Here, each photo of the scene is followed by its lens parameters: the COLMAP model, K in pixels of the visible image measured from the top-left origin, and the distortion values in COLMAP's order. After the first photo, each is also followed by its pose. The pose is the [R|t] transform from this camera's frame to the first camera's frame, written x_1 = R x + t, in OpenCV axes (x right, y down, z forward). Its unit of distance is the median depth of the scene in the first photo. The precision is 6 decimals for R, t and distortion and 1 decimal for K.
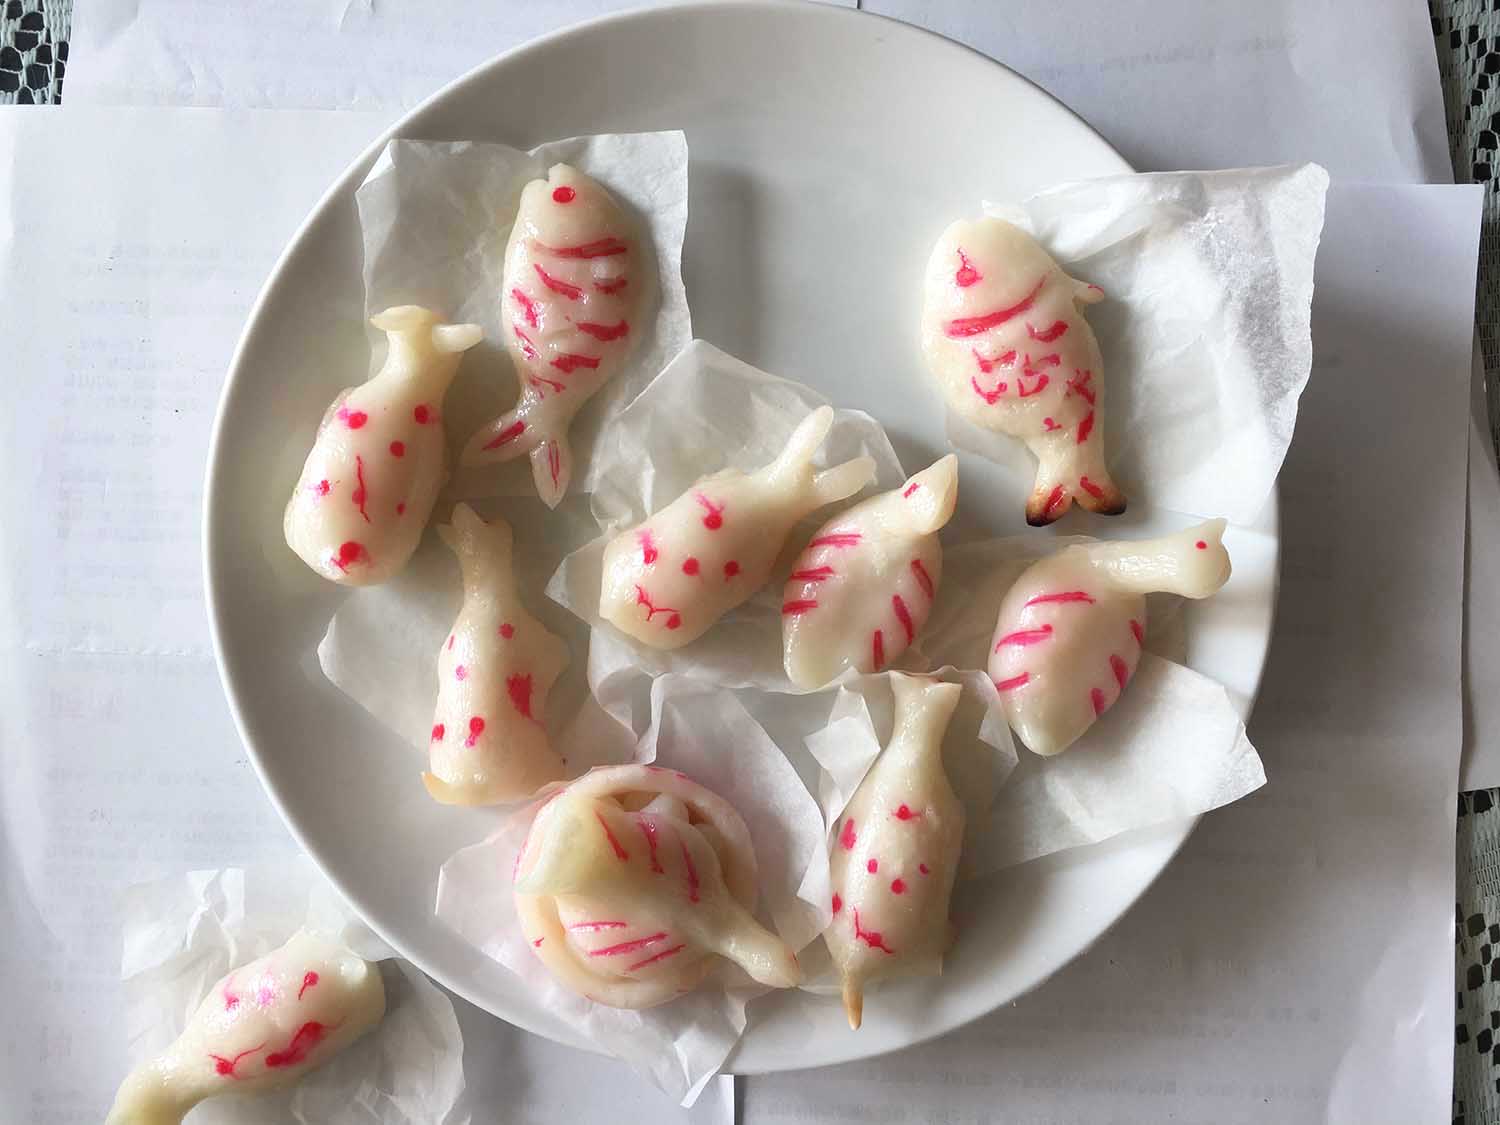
lens RADIAL K [[1330.9, 0, 749.5], [0, 1330.9, 571.7], [0, 0, 1]] dist [0.041158, -0.000178]
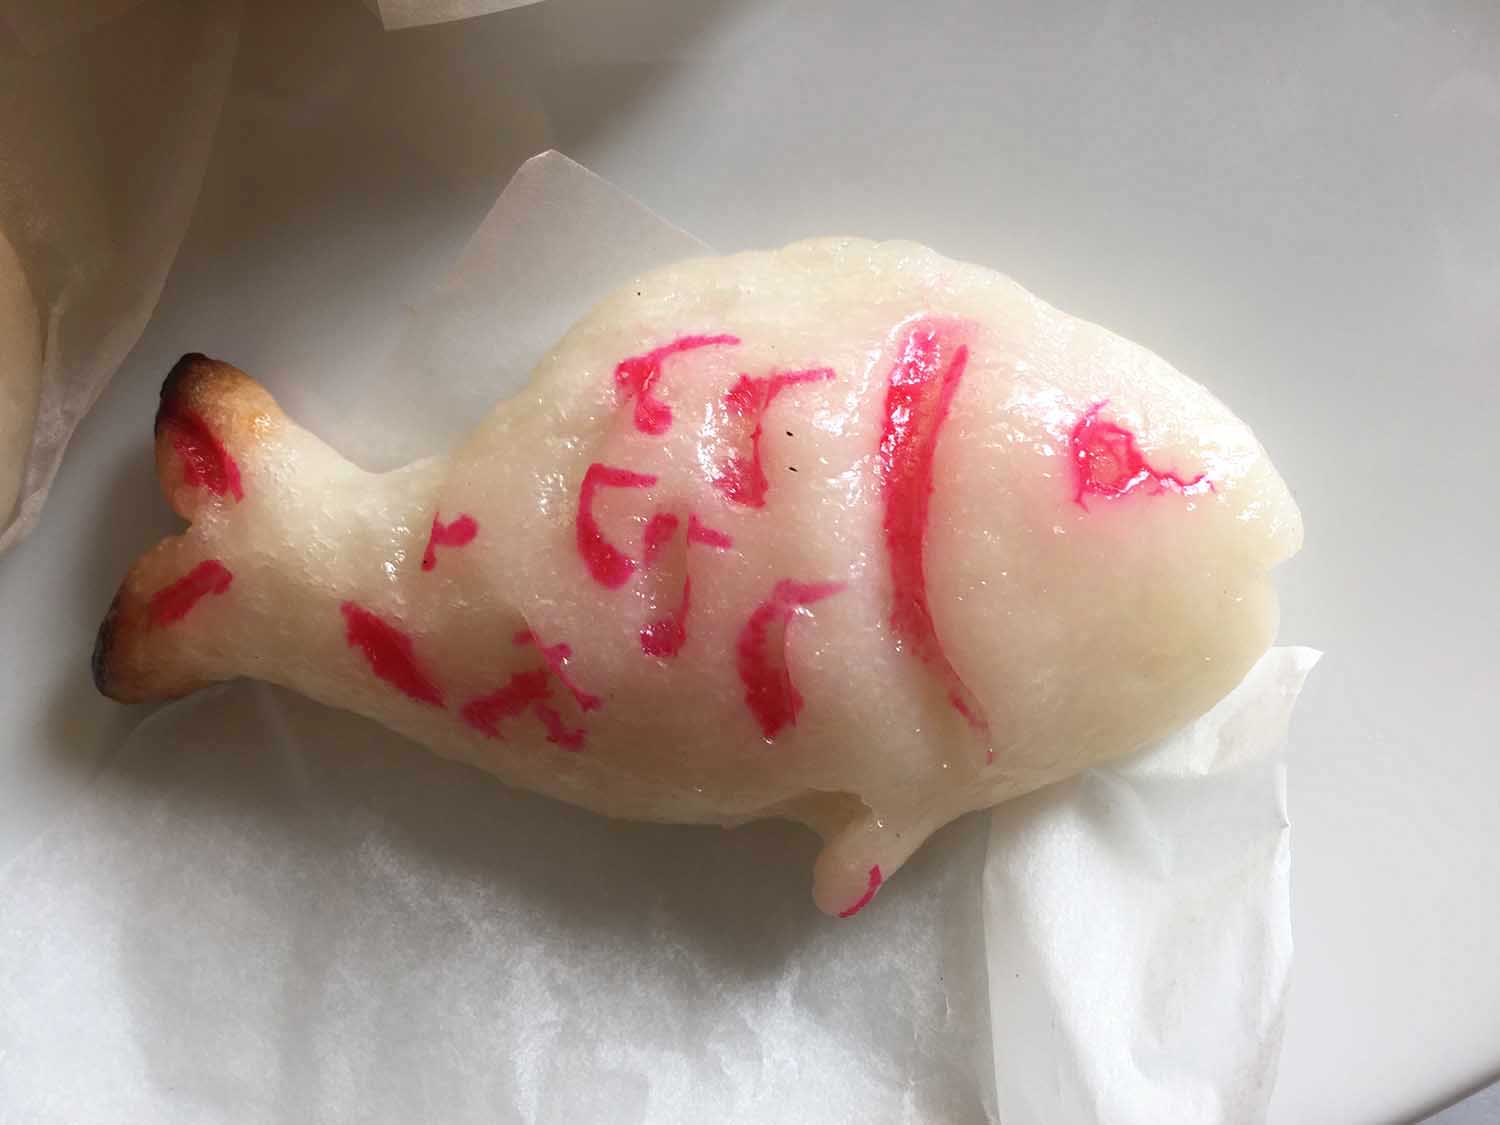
lens RADIAL K [[1330.9, 0, 754.9], [0, 1330.9, 568.2], [0, 0, 1]] dist [0.041158, -0.000178]
pose [[-0.392055, 0.918732, 0.047151, 0.195359], [-0.919865, -0.392168, -0.007226, -0.164863], [0.011852, -0.046205, 0.998862, 0.738758]]
